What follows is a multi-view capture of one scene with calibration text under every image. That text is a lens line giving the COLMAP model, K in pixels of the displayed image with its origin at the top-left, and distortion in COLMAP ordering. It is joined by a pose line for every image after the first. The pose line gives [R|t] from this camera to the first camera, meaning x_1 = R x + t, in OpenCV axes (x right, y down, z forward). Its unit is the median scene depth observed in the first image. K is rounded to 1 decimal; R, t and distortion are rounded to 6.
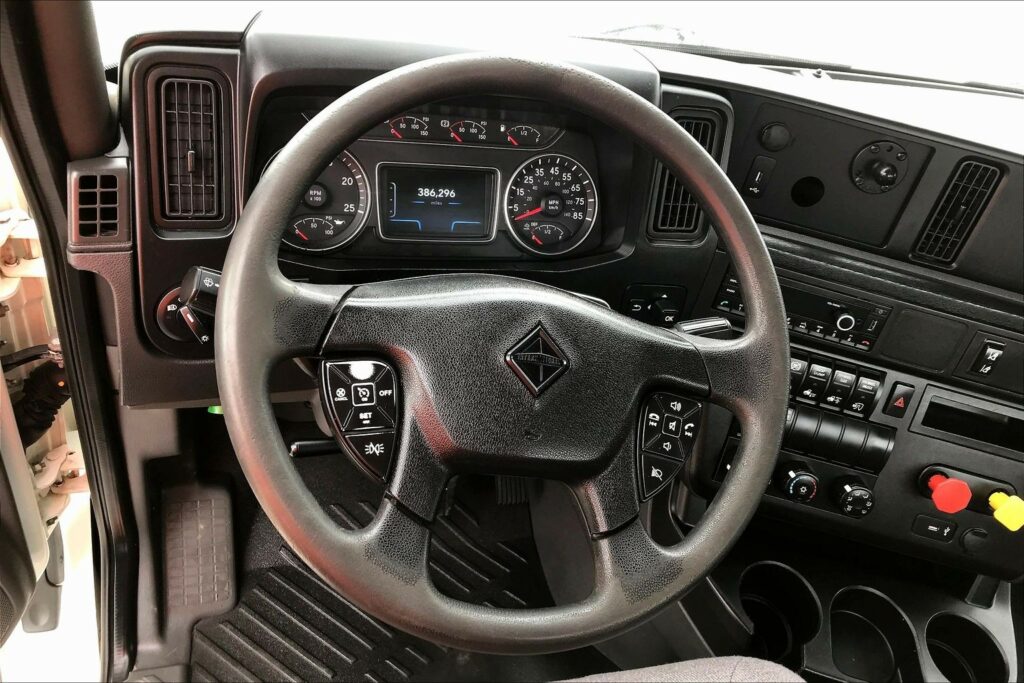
lens RADIAL K [[875.5, 0, 506.6], [0, 875.5, 327.6], [0, 0, 1]] dist [0.058940, -0.075252]
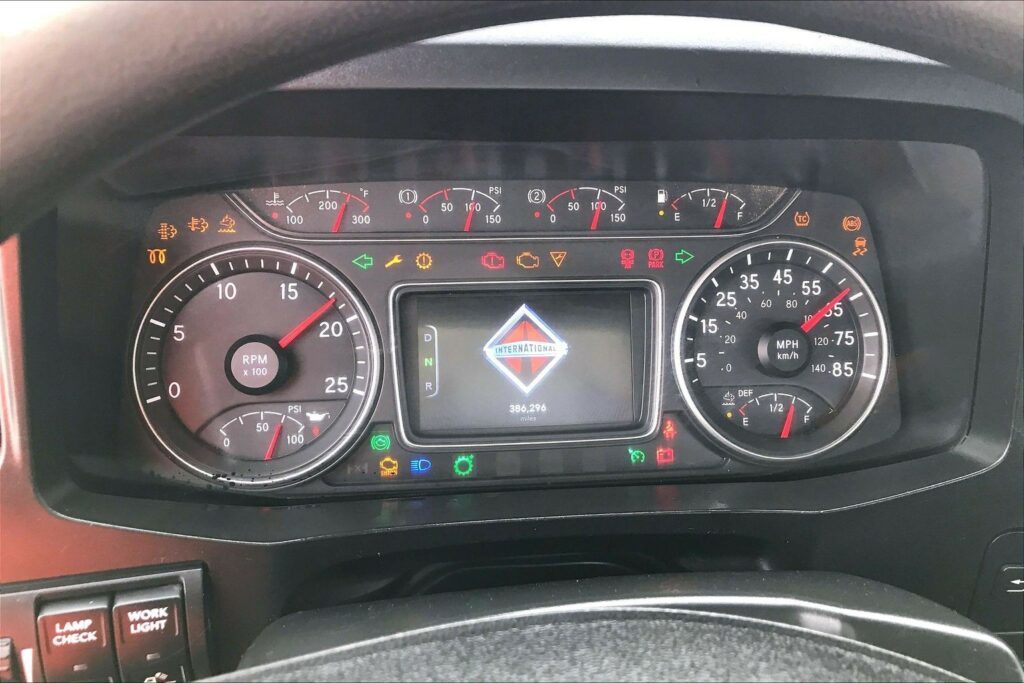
lens RADIAL K [[875.5, 0, 485.6], [0, 875.5, 347.1], [0, 0, 1]] dist [0.058940, -0.075252]
pose [[0.972868, -0.062218, -0.222838, 0.003535], [0.030367, 0.989169, -0.143606, -0.080736], [0.229359, 0.132942, 0.964220, 0.525206]]
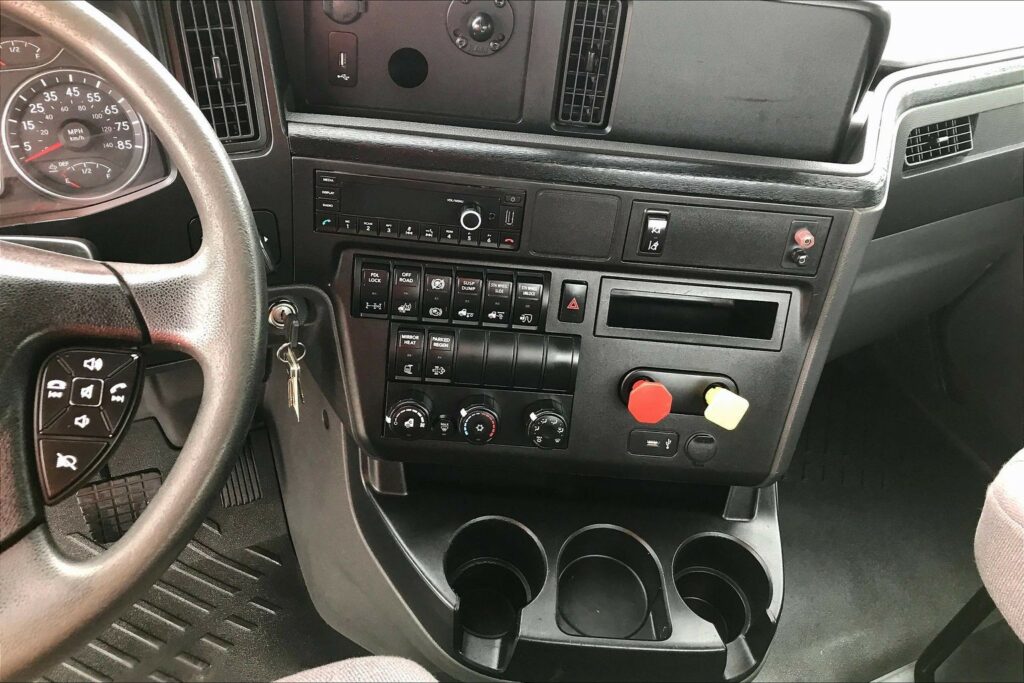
lens RADIAL K [[875.5, 0, 504.4], [0, 875.5, 339.6], [0, 0, 1]] dist [0.058940, -0.075252]
pose [[0.982640, -0.181917, 0.036394, 0.365596], [0.180050, 0.982421, 0.049304, 0.068685], [-0.044723, -0.041895, 0.998121, 0.187966]]
